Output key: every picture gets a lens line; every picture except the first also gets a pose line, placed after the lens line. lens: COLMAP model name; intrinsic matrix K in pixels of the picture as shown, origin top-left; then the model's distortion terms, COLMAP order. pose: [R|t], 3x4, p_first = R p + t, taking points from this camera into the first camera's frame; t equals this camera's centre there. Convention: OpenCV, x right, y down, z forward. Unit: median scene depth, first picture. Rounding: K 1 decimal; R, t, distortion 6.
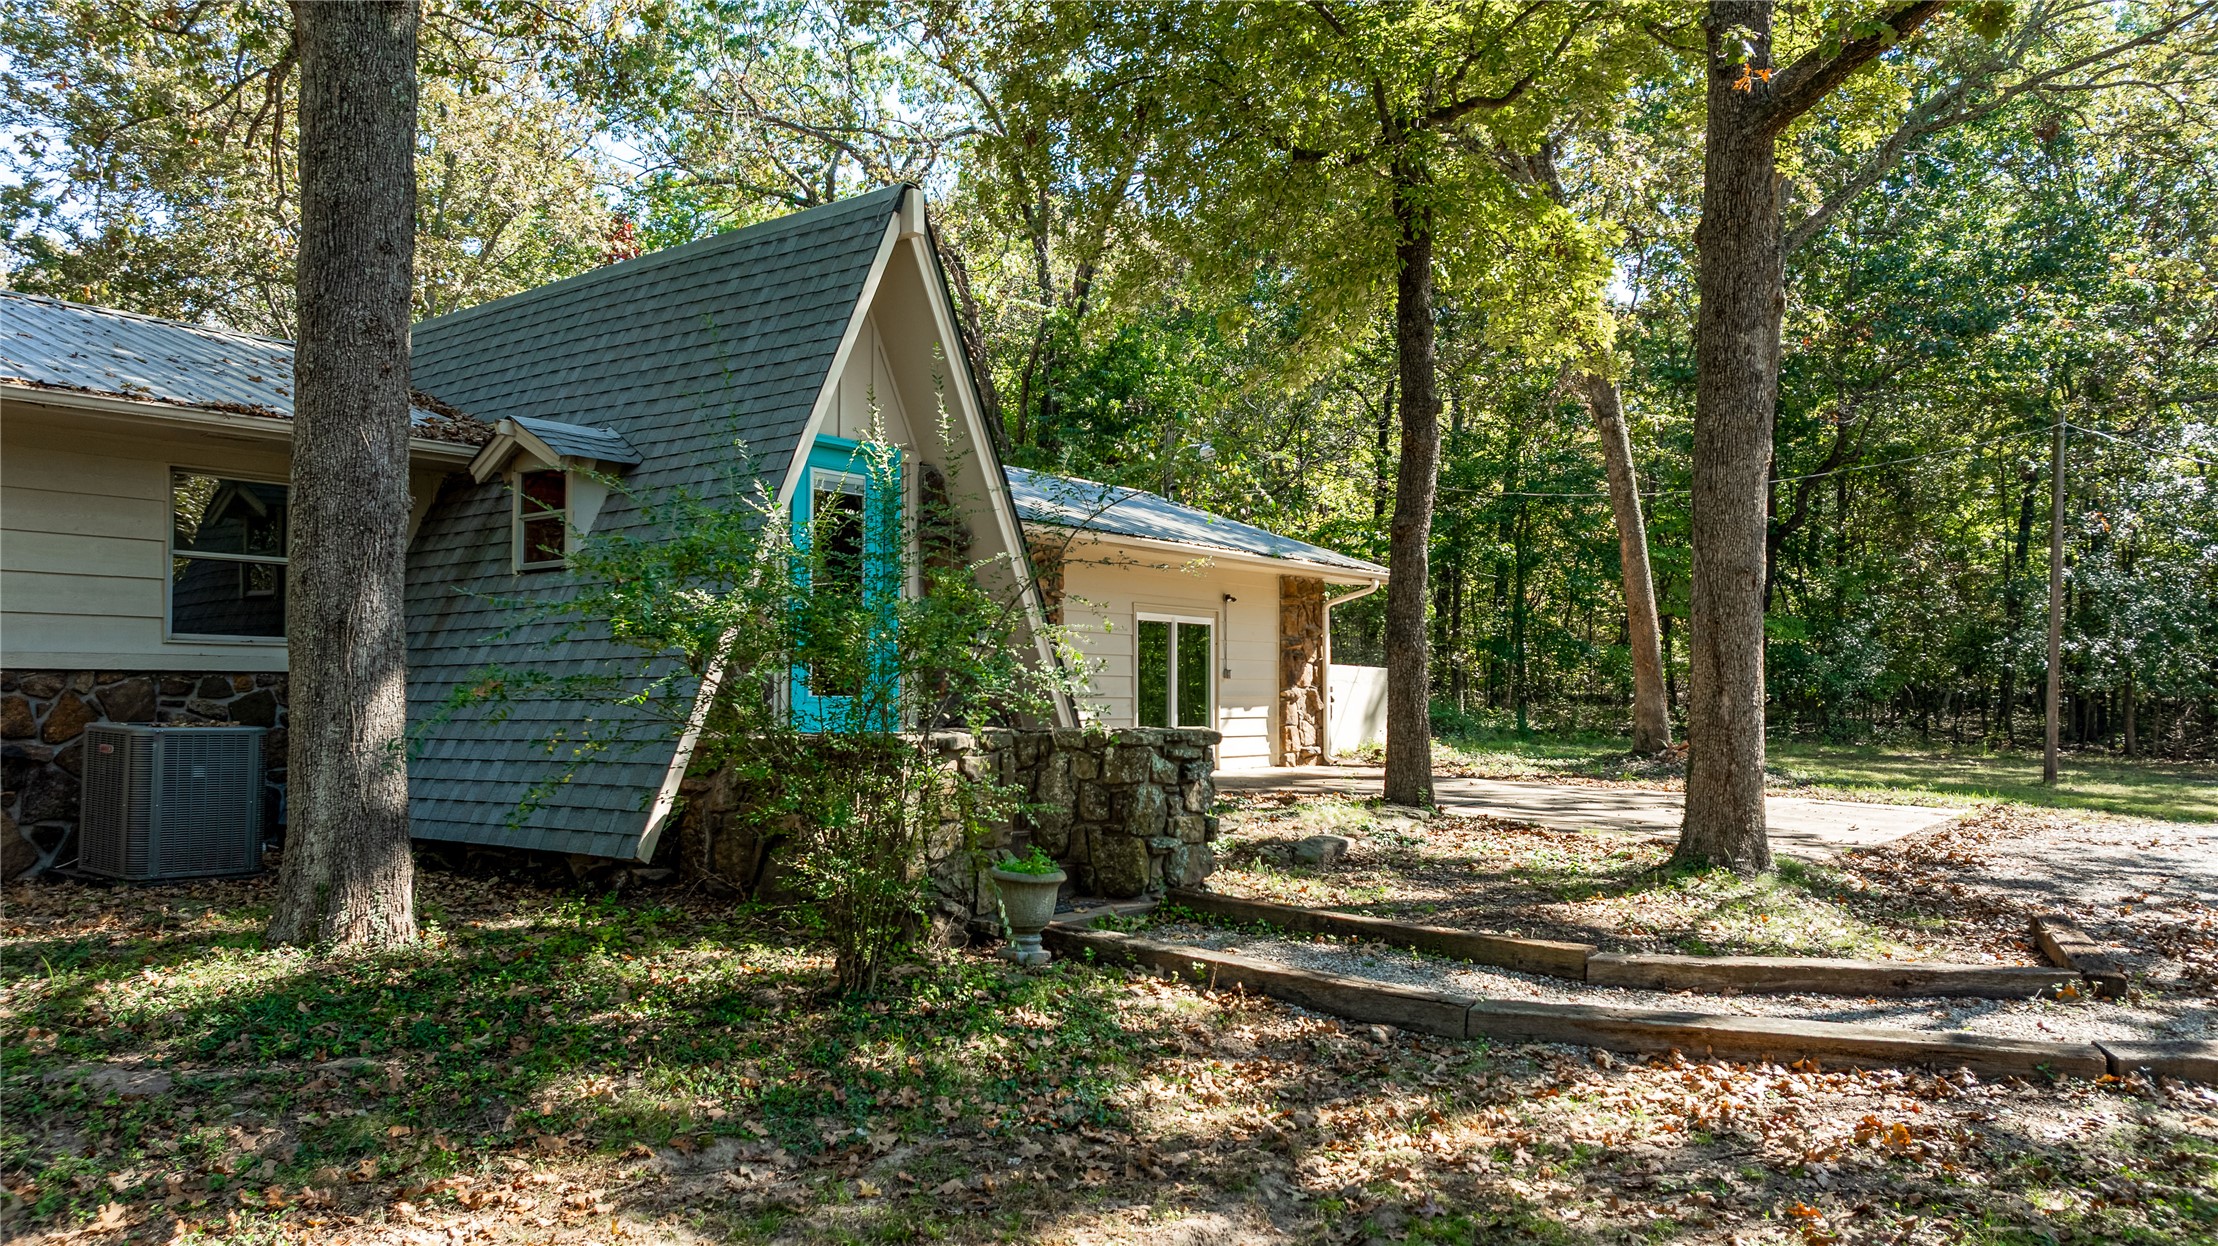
lens RADIAL K [[1620.9, 0, 1107.2], [0, 1620.9, 660.2], [0, 0, 1]] dist [-0.069141, 0.082047]
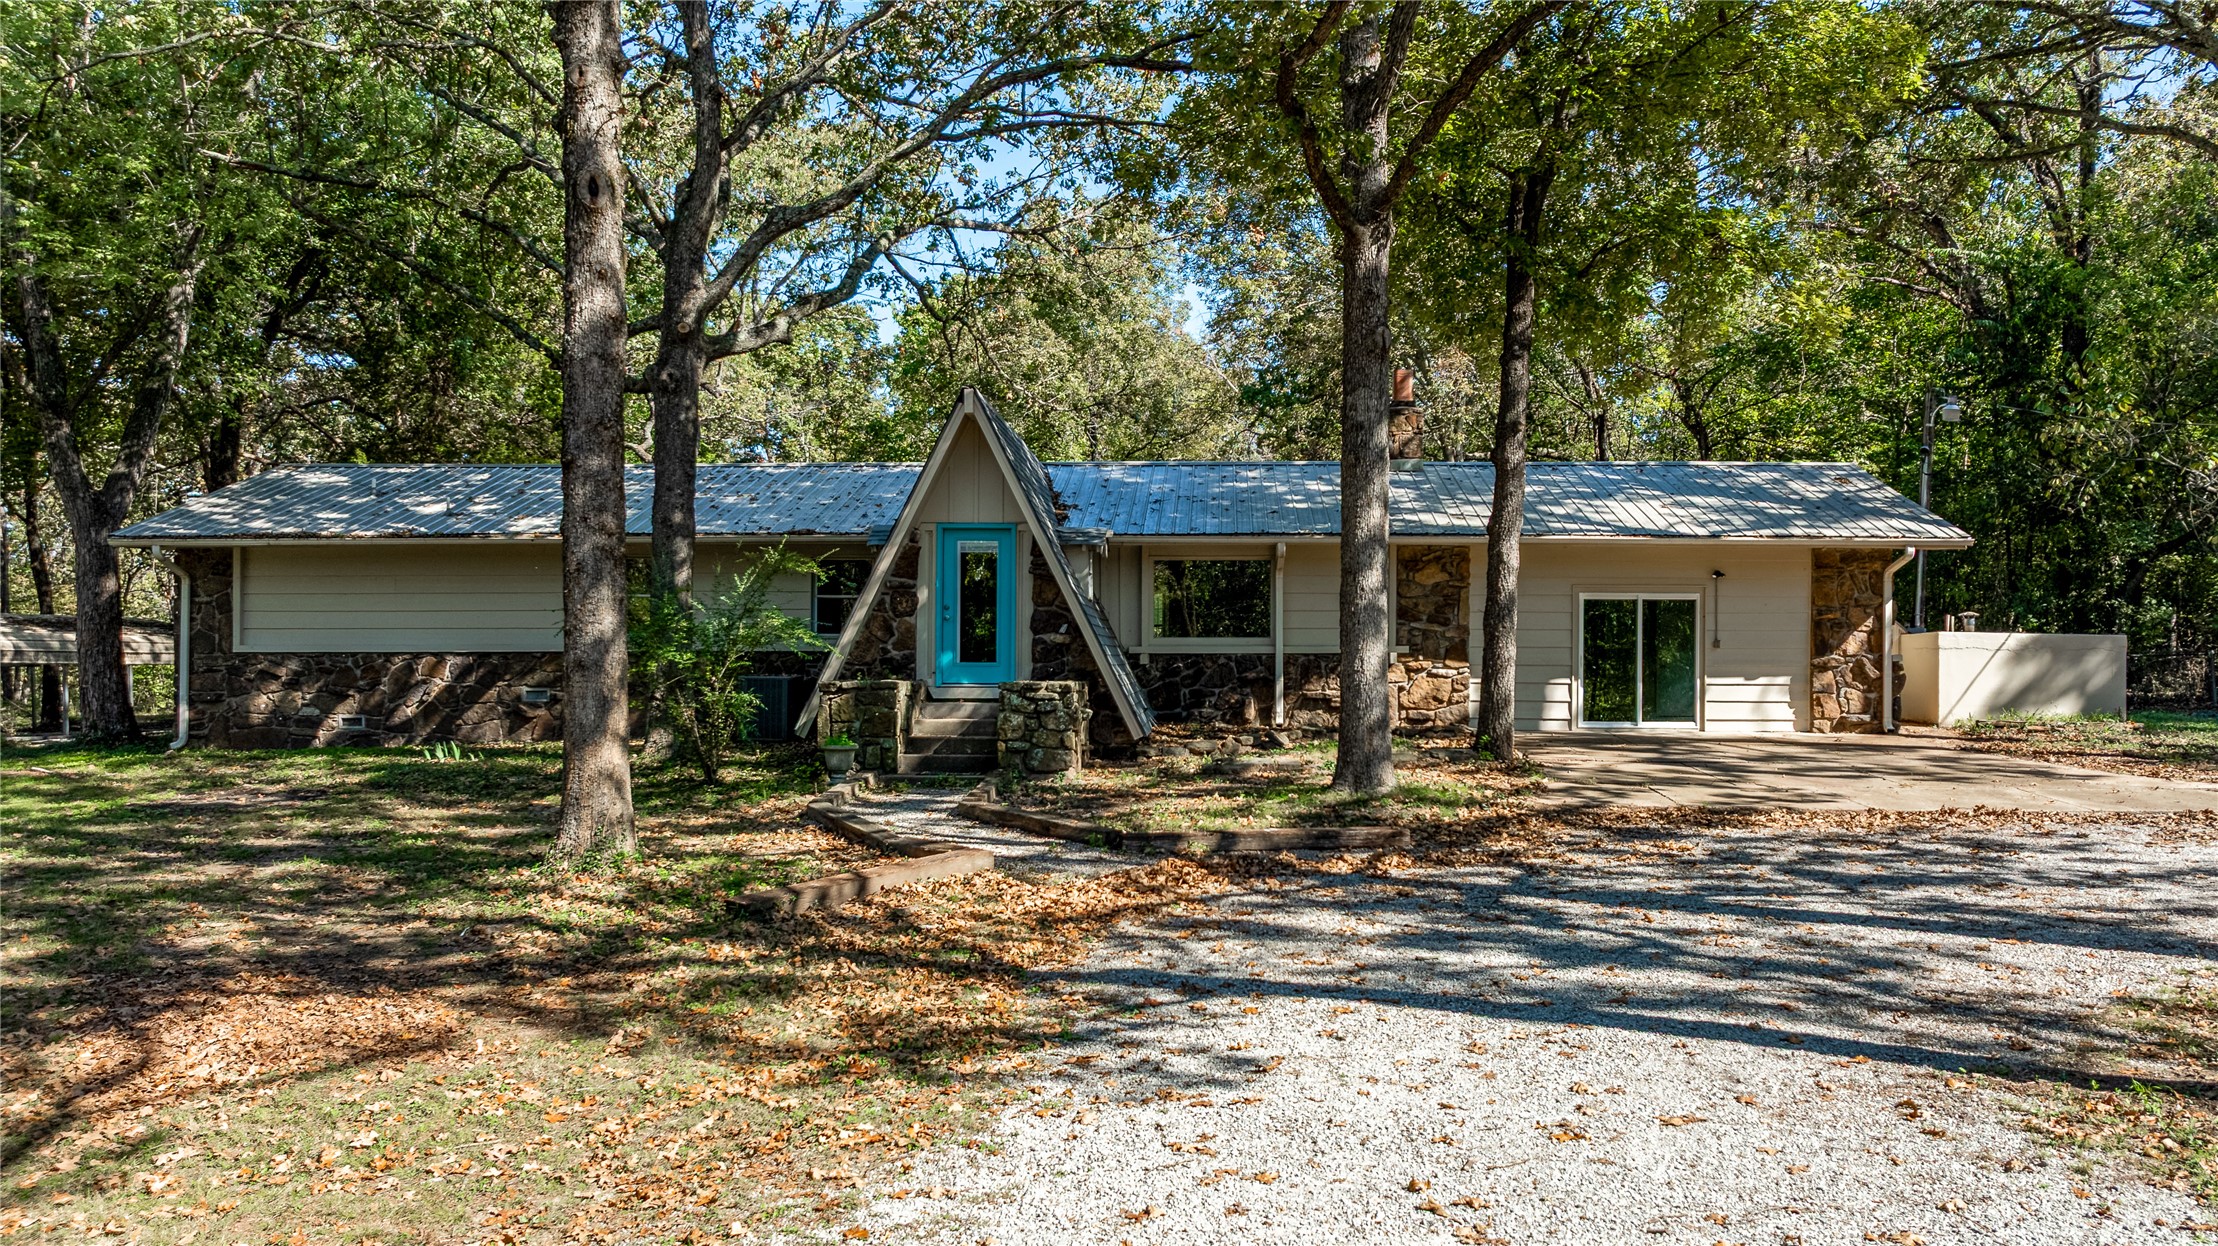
lens RADIAL K [[1655.4, 0, 1112.5], [0, 1655.4, 679.1], [0, 0, 1]] dist [-0.025580, 0.002501]
pose [[0.564244, 0.018073, -0.825410, 1.012176], [0.017047, 0.999292, 0.033533, -0.016046], [0.825432, -0.032992, 0.563536, 0.049071]]
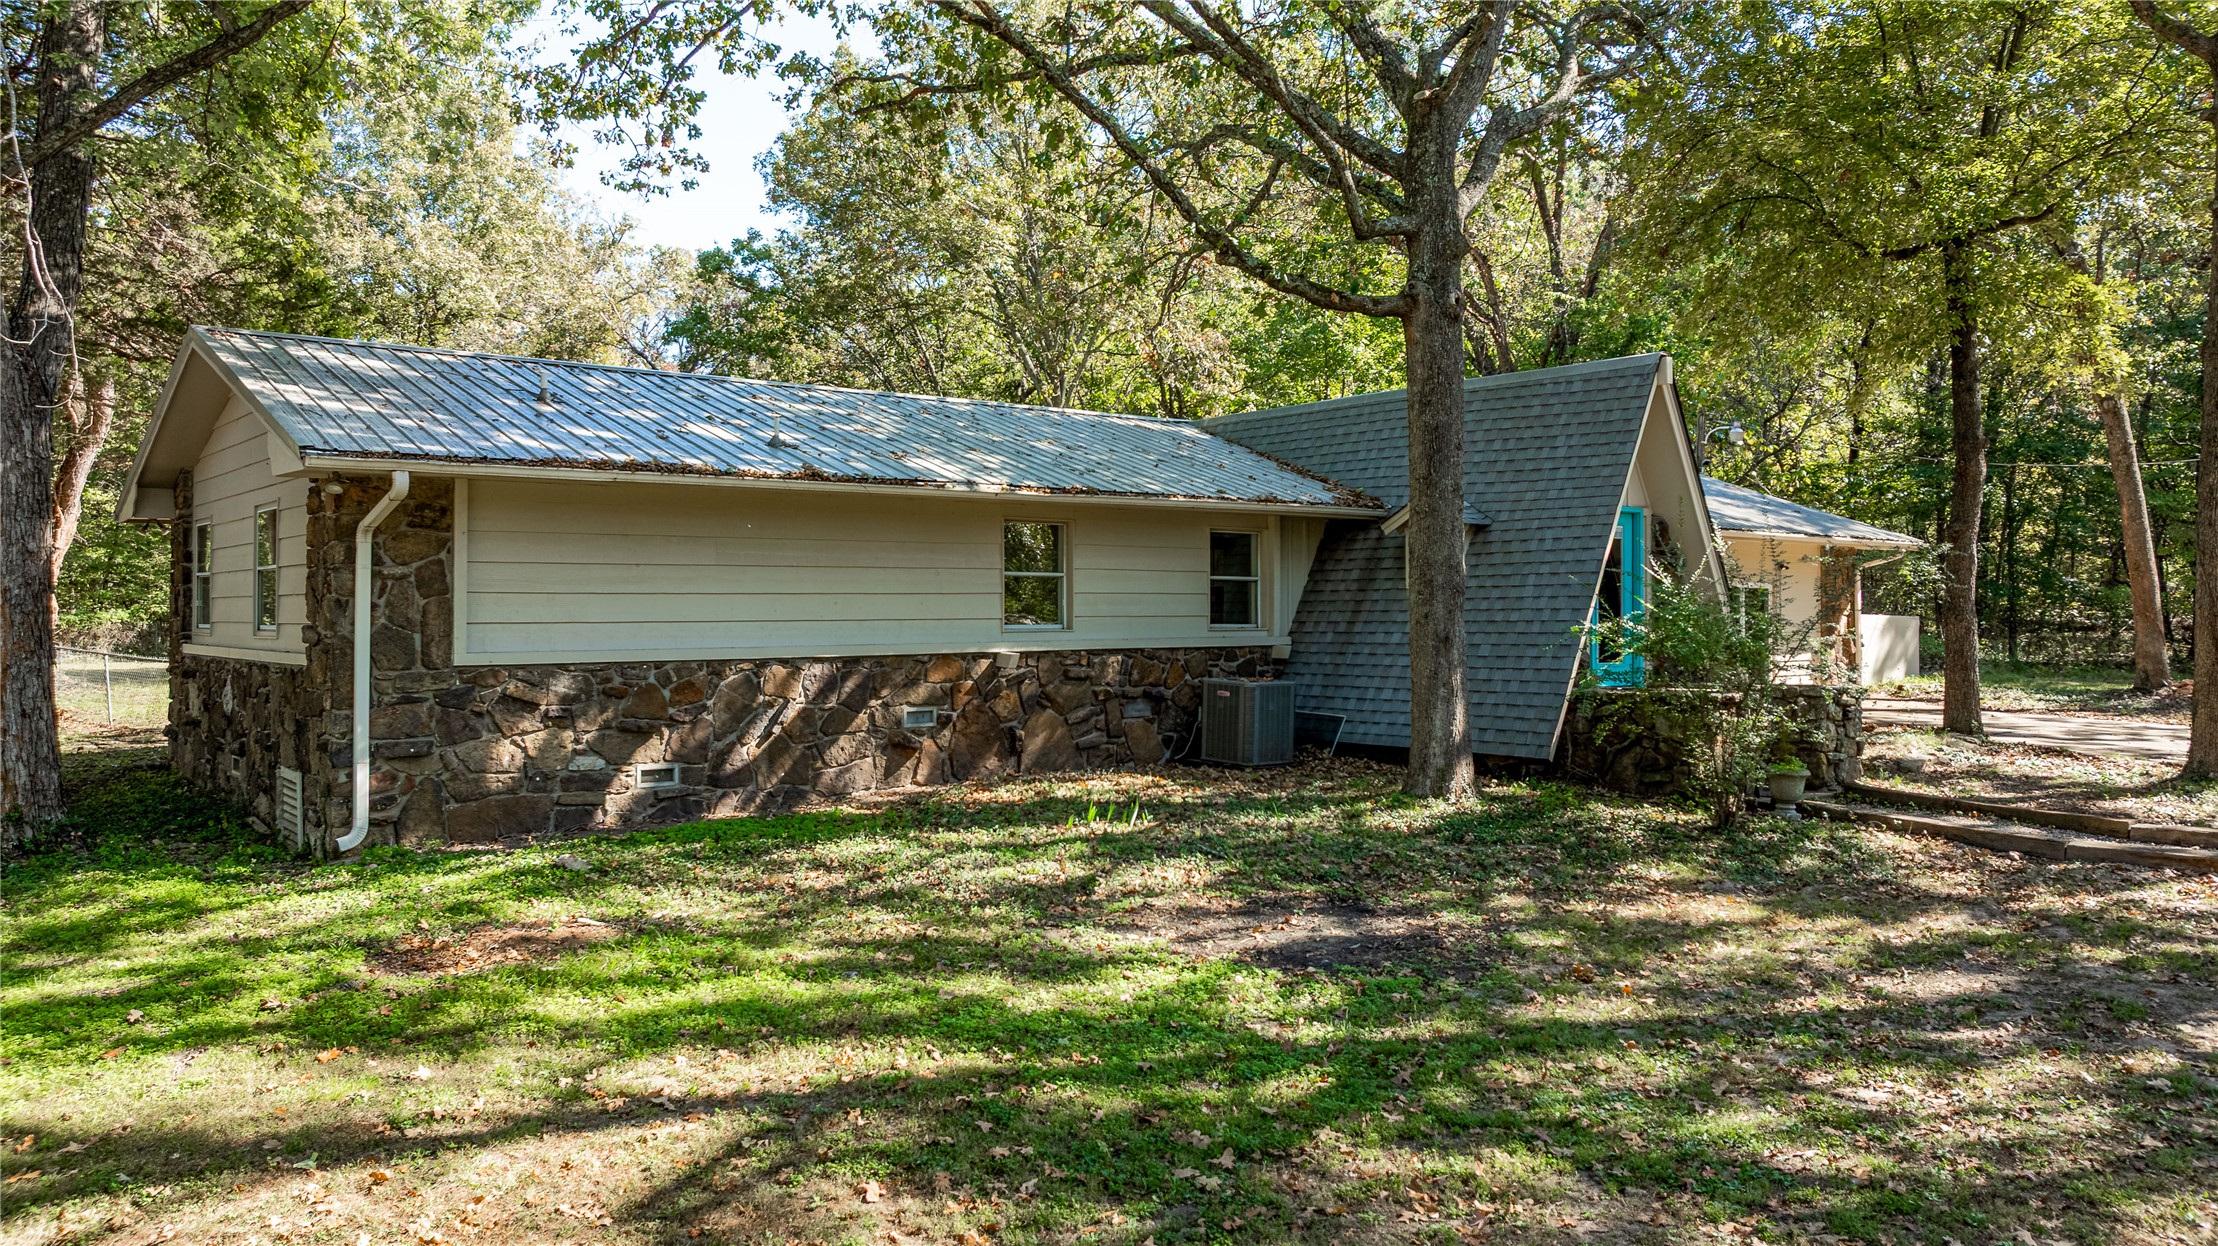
lens RADIAL K [[1657.7, 0, 1086.8], [0, 1657.7, 575.1], [0, 0, 1]] dist [-0.022661, 0.005187]
pose [[0.971249, -0.004157, -0.238031, -0.195880], [0.005128, 0.999981, 0.003462, -0.052114], [0.238012, -0.004583, 0.971251, -0.521087]]
